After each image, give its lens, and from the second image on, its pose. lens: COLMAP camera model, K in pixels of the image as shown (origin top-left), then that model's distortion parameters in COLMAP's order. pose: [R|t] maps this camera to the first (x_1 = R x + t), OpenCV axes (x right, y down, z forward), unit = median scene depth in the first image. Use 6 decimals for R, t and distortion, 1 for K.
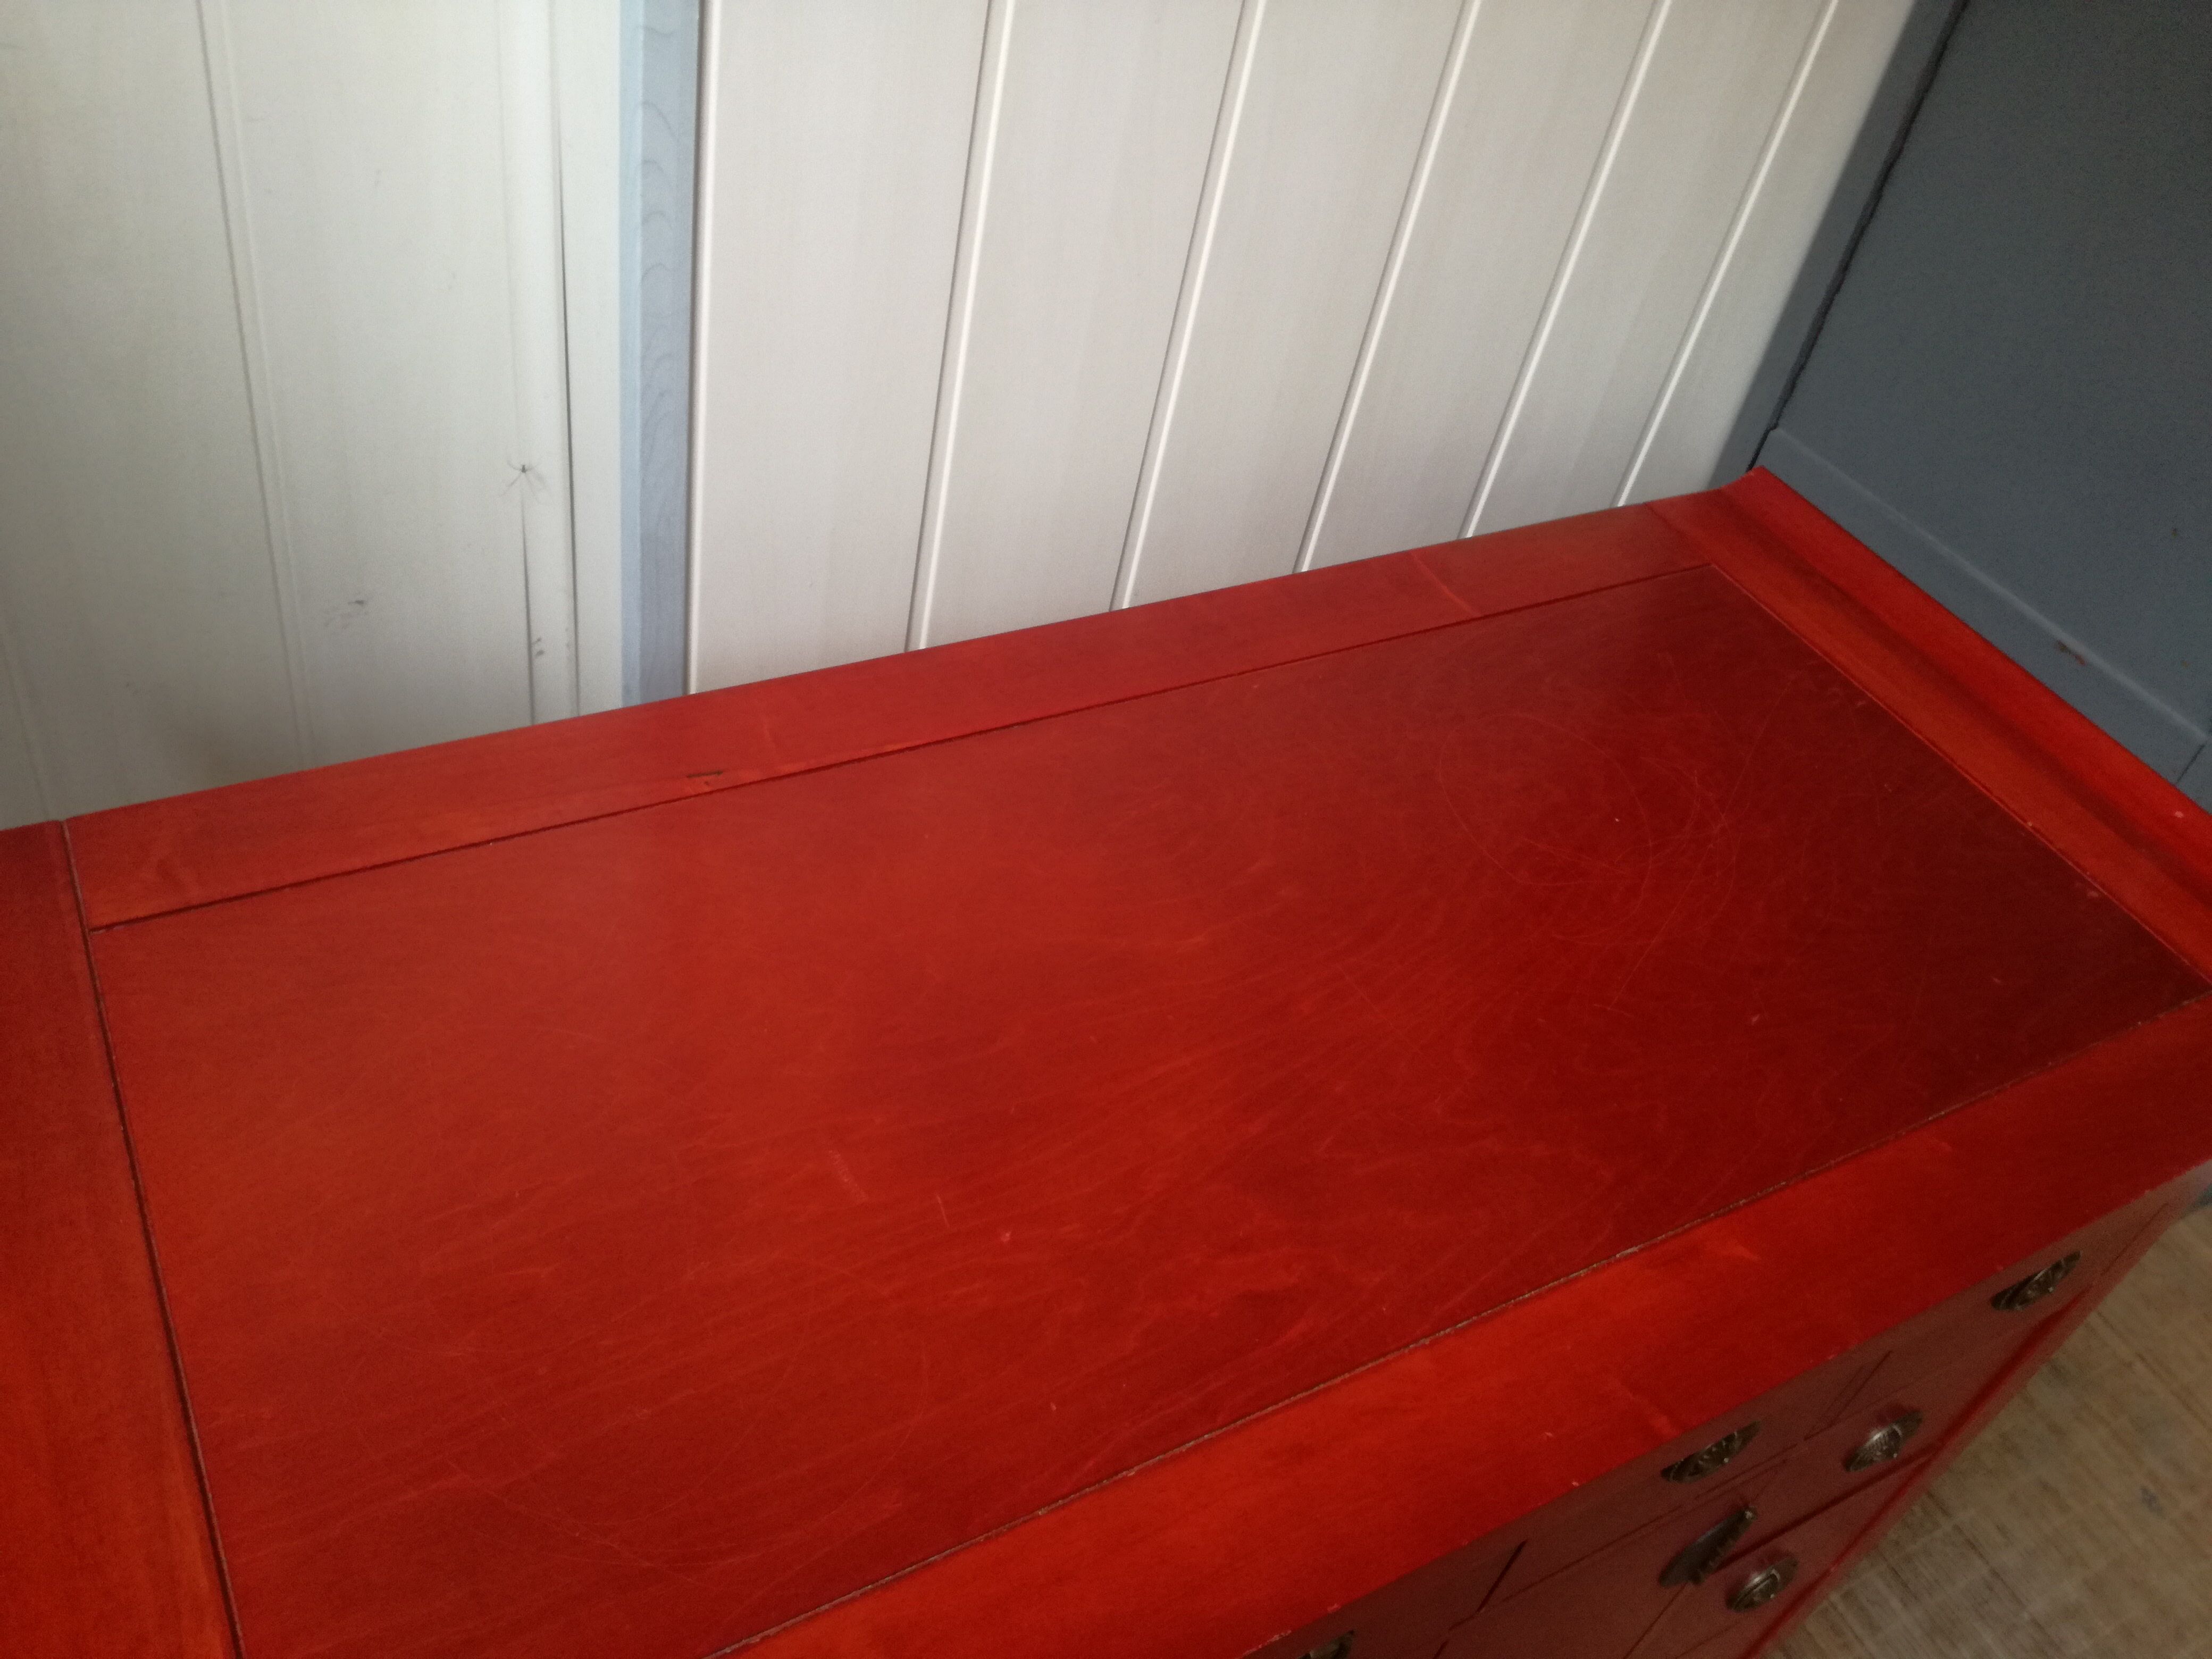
lens RADIAL K [[1925.4, 0, 1106.0], [0, 1925.4, 829.5], [0, 0, 1]] dist [0.170435, -0.378746]
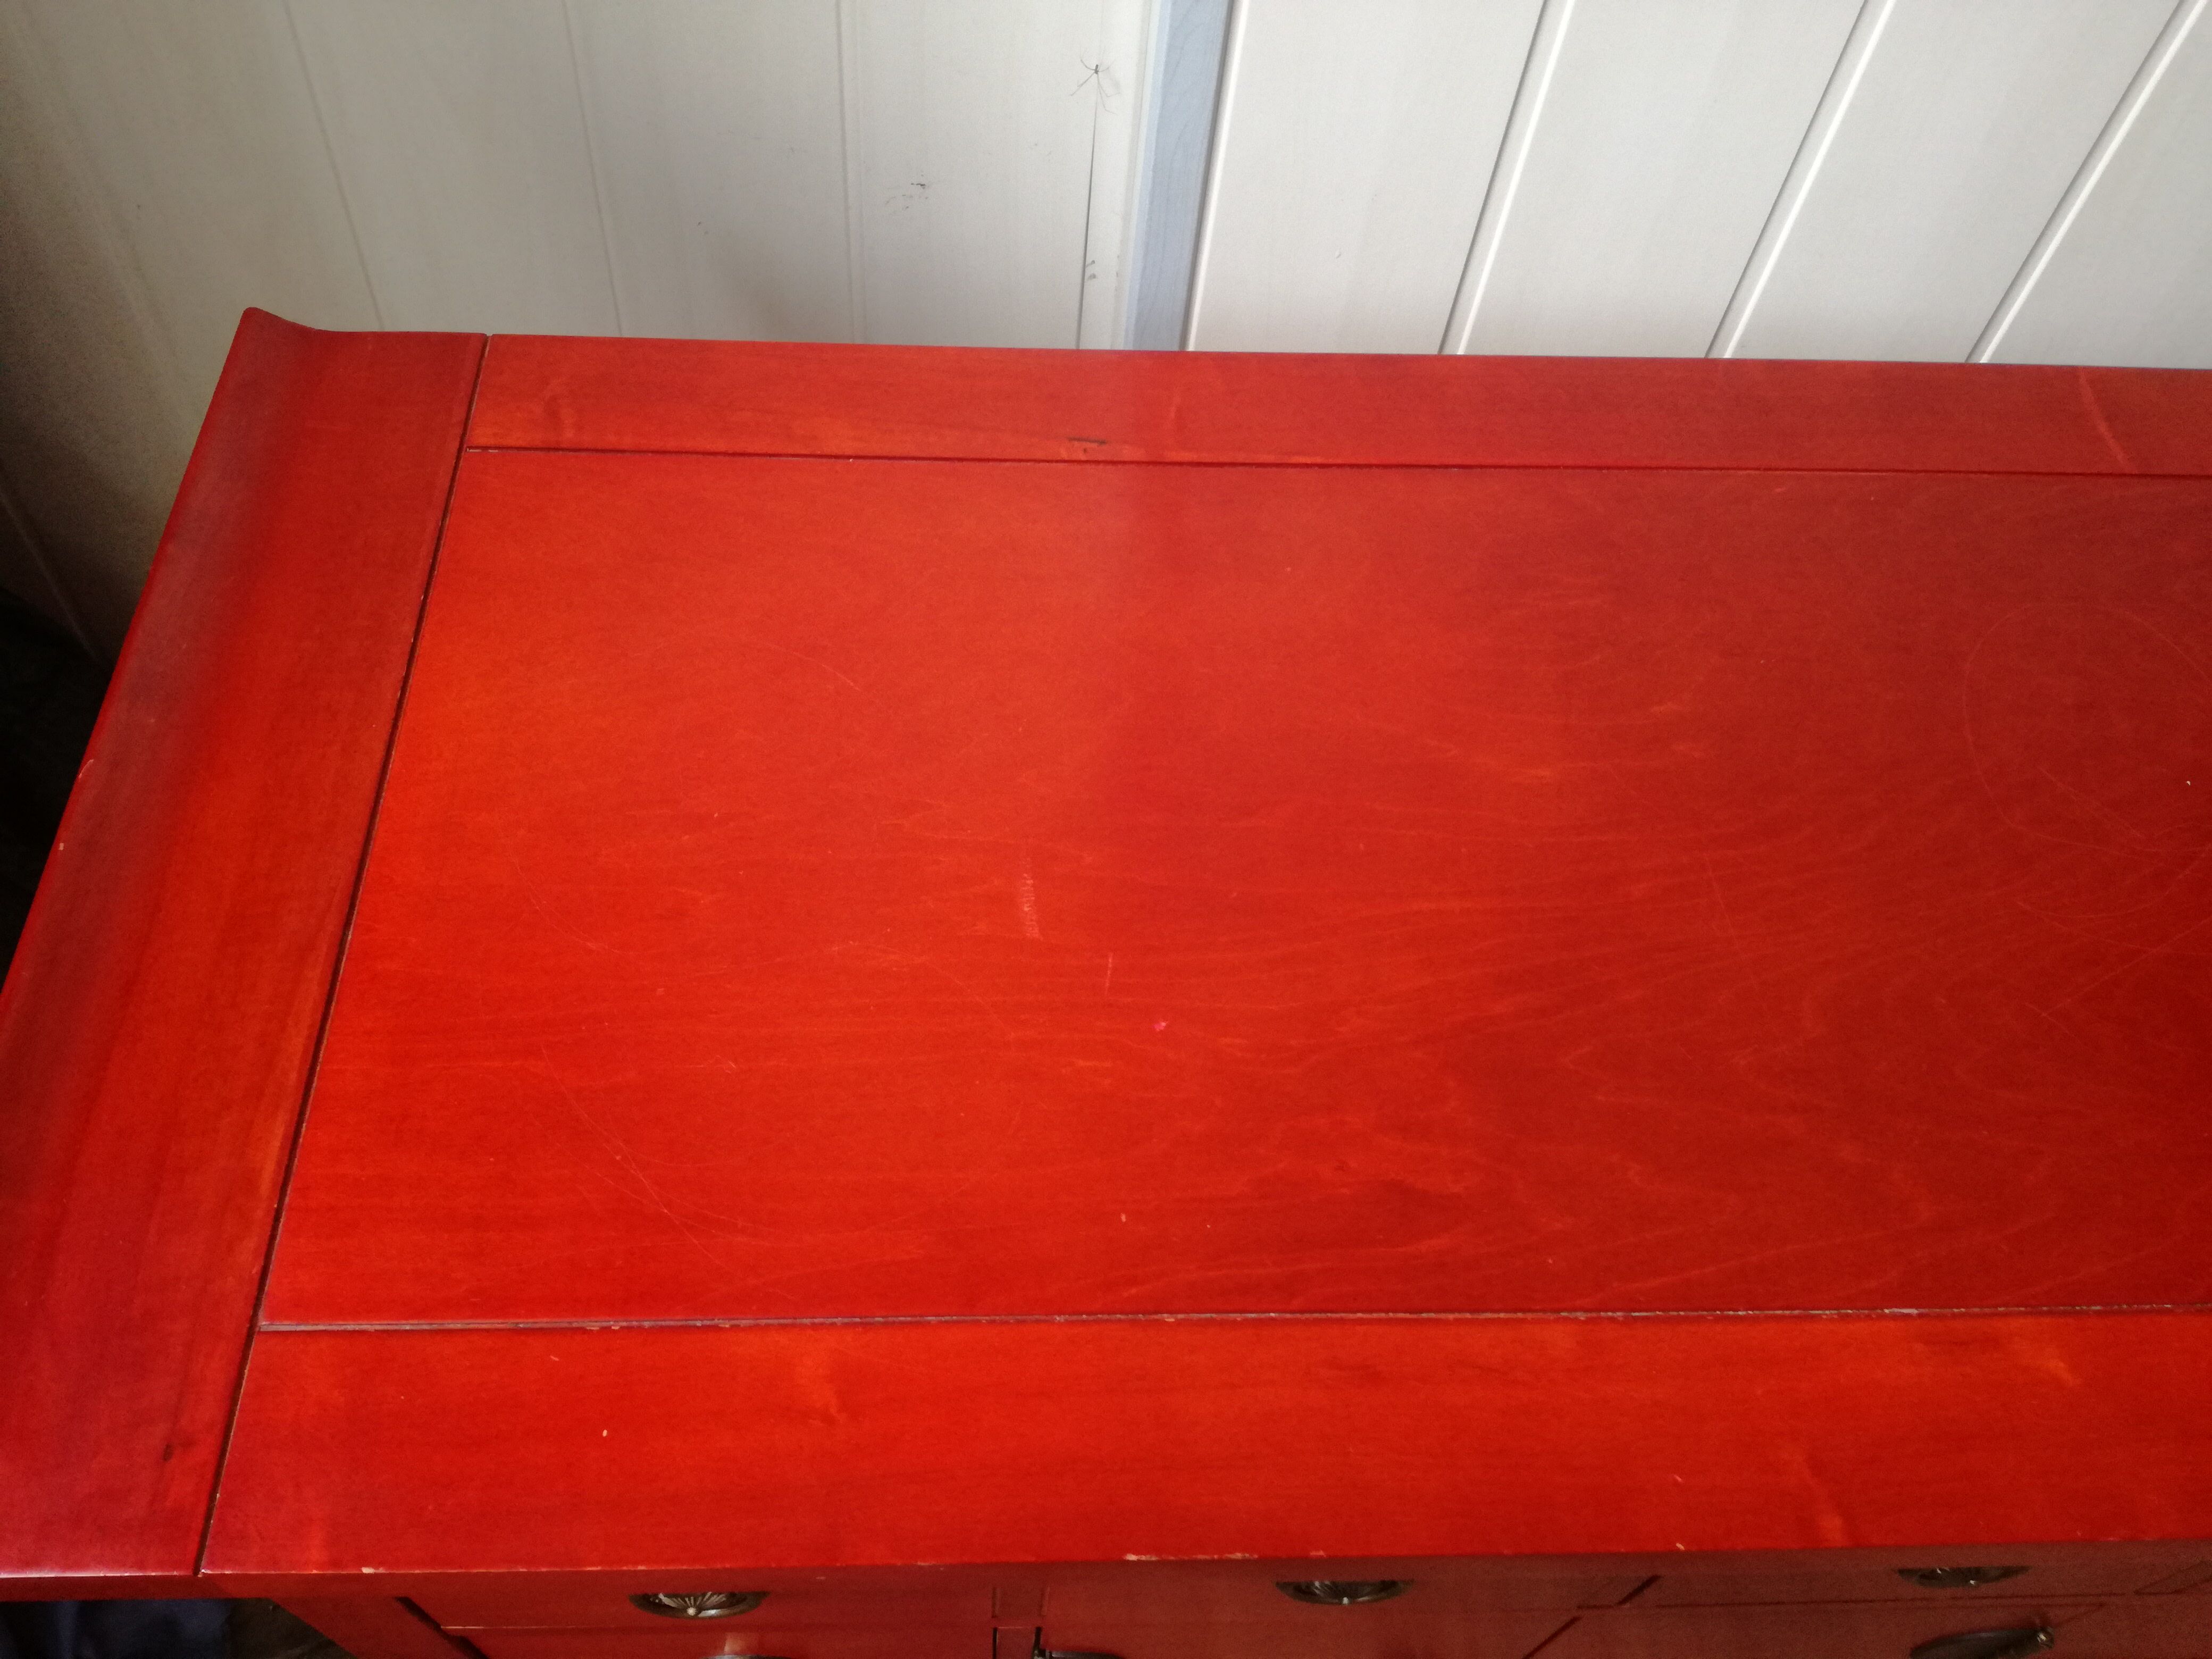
lens RADIAL K [[1925.4, 0, 1106.0], [0, 1925.4, 829.5], [0, 0, 1]] dist [0.170435, -0.378746]
pose [[0.883364, 0.304701, -0.356124, 0.205835], [-0.242455, 0.947350, 0.209149, -0.054276], [0.401103, -0.098411, 0.910732, 0.173567]]
